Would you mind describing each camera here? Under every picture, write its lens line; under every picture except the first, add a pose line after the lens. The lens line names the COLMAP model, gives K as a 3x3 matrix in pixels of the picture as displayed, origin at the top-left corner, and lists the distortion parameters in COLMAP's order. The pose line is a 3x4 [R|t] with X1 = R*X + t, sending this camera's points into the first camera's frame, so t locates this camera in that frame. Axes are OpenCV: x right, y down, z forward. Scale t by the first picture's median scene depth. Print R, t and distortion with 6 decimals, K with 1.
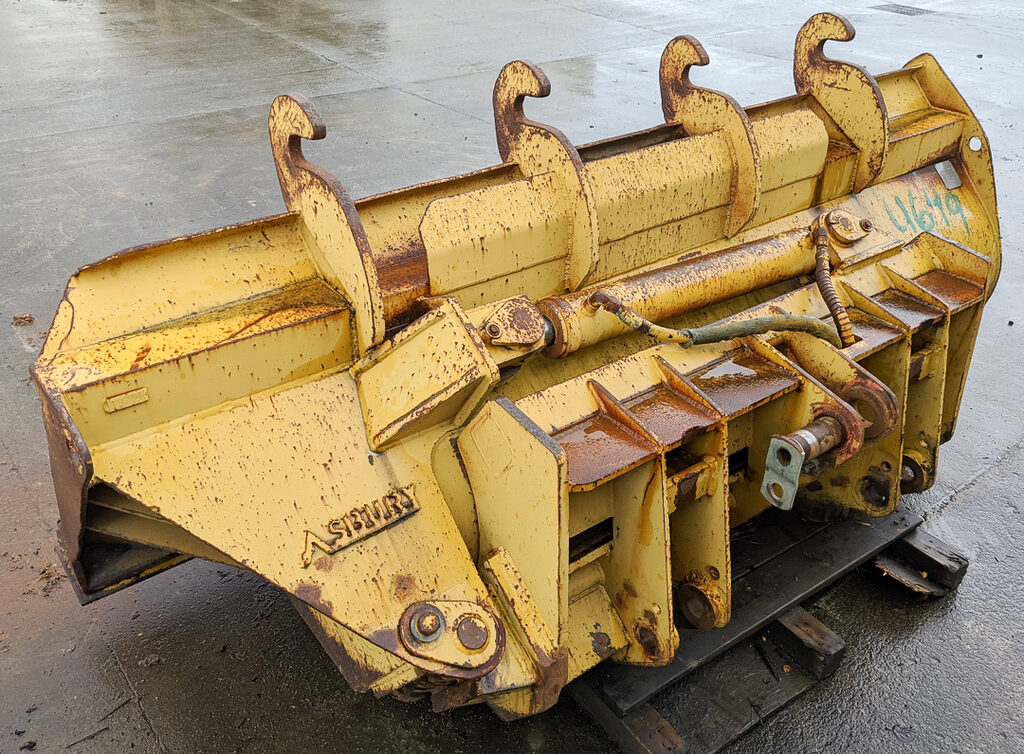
lens RADIAL K [[913.7, 0, 510.5], [0, 913.7, 378.6], [0, 0, 1]] dist [0.022096, -0.034518]
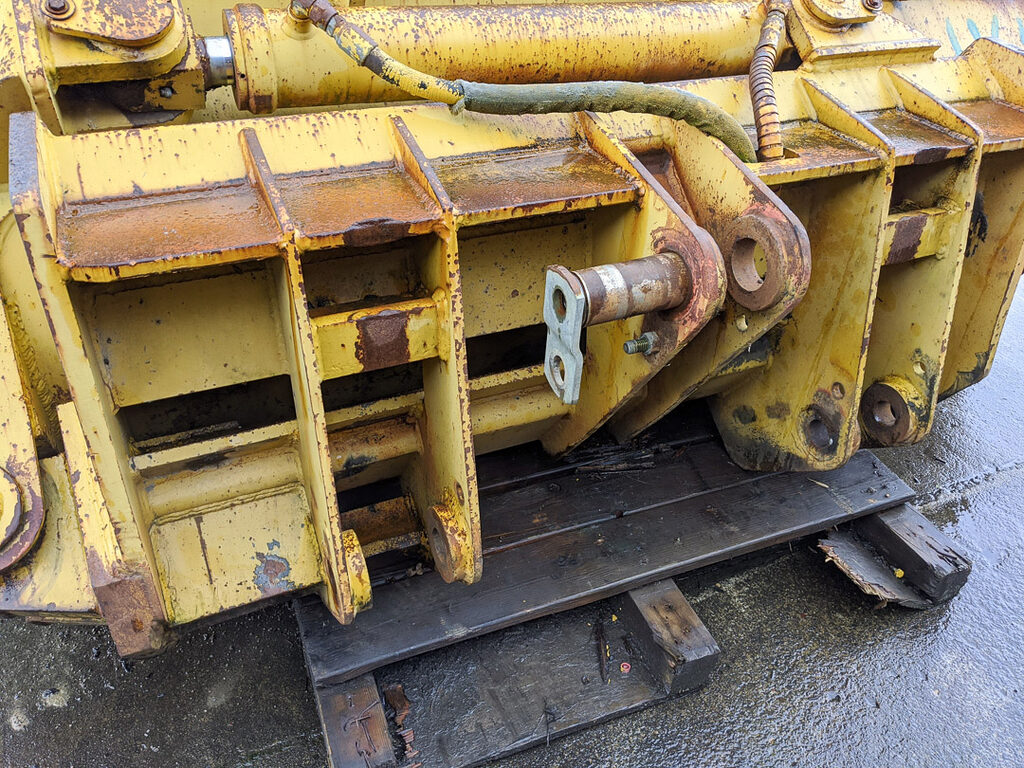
lens RADIAL K [[841.4, 0, 510.5], [0, 841.4, 383.2], [0, 0, 1]] dist [0.036021, -0.063750]
pose [[0.973114, 0.145351, -0.178670, 0.301922], [-0.134803, 0.988405, 0.069888, 0.082939], [0.186756, -0.043923, 0.981424, 0.399089]]
